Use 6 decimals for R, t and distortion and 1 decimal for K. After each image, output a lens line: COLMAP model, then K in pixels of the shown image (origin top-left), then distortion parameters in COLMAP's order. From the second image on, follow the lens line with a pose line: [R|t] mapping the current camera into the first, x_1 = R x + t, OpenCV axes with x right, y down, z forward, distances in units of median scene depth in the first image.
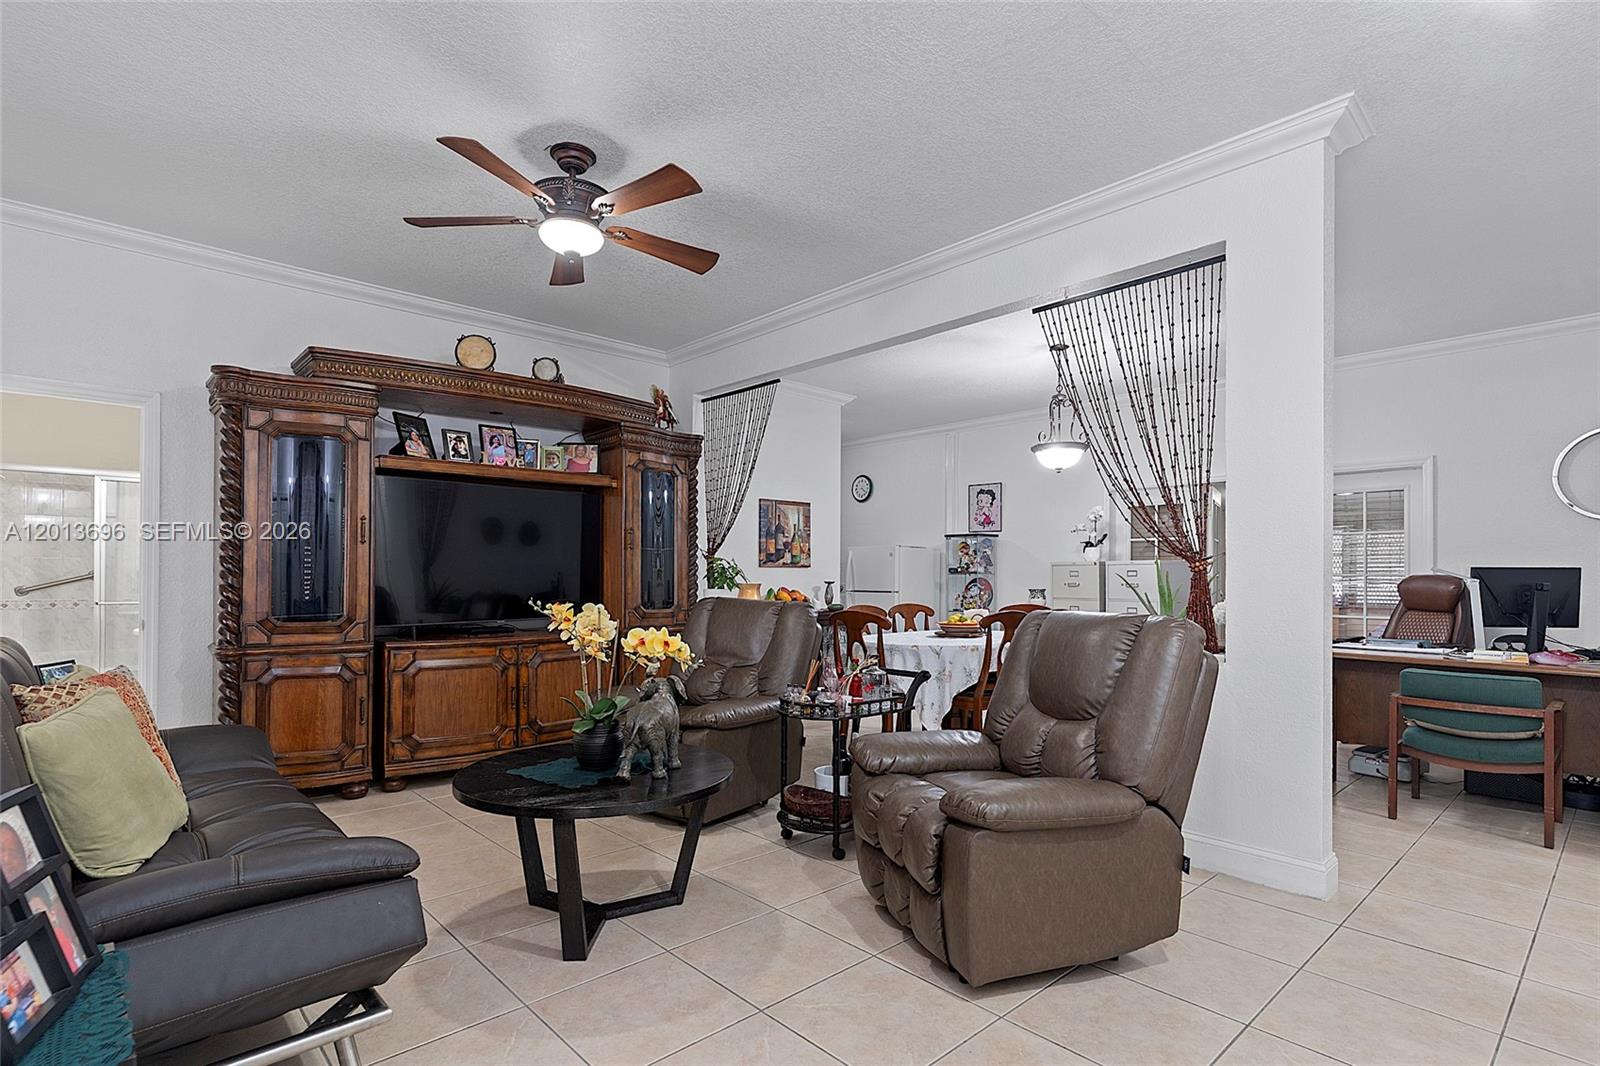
lens RADIAL K [[787.7, 0, 807.2], [0, 787.7, 565.3], [0, 0, 1]] dist [-0.000277, -0.000063]
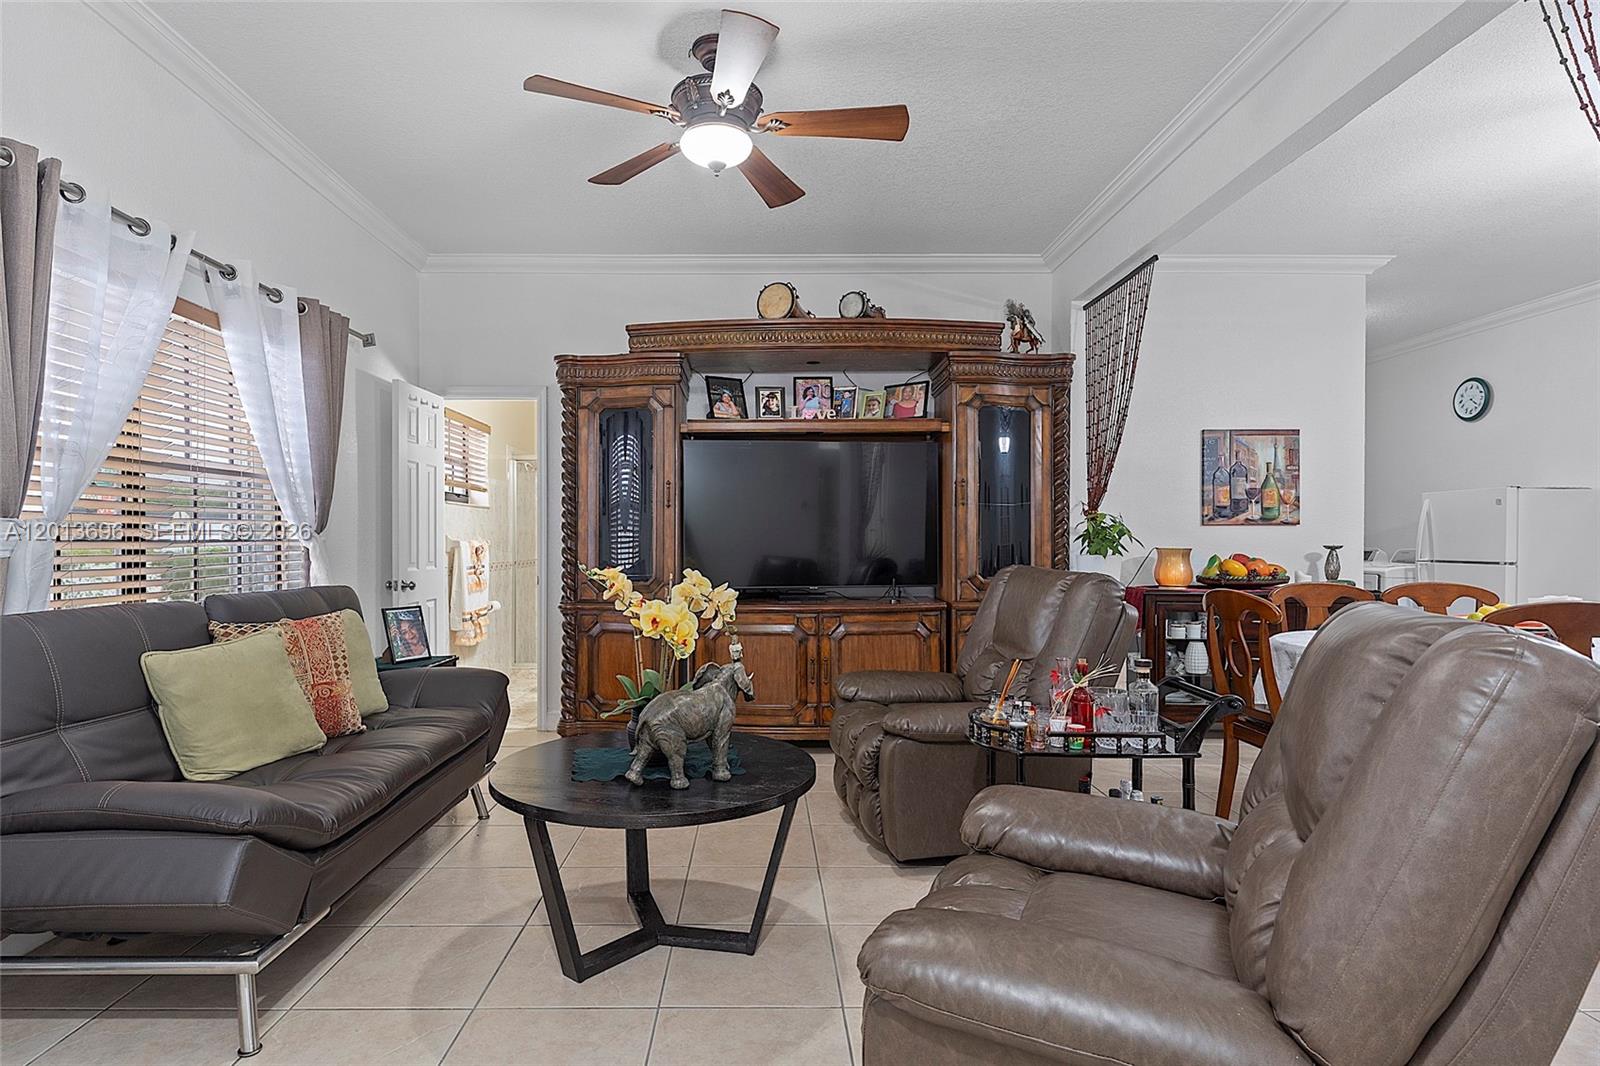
lens RADIAL K [[850.5, 0, 798.4], [0, 850.5, 540.4], [0, 0, 1]] dist [-0.000612, 0.003263]
pose [[0.732136, -0.003636, -0.681149, 0.274372], [0.012312, 0.999893, 0.007896, 0.007443], [0.681047, -0.014167, 0.732102, 0.255353]]
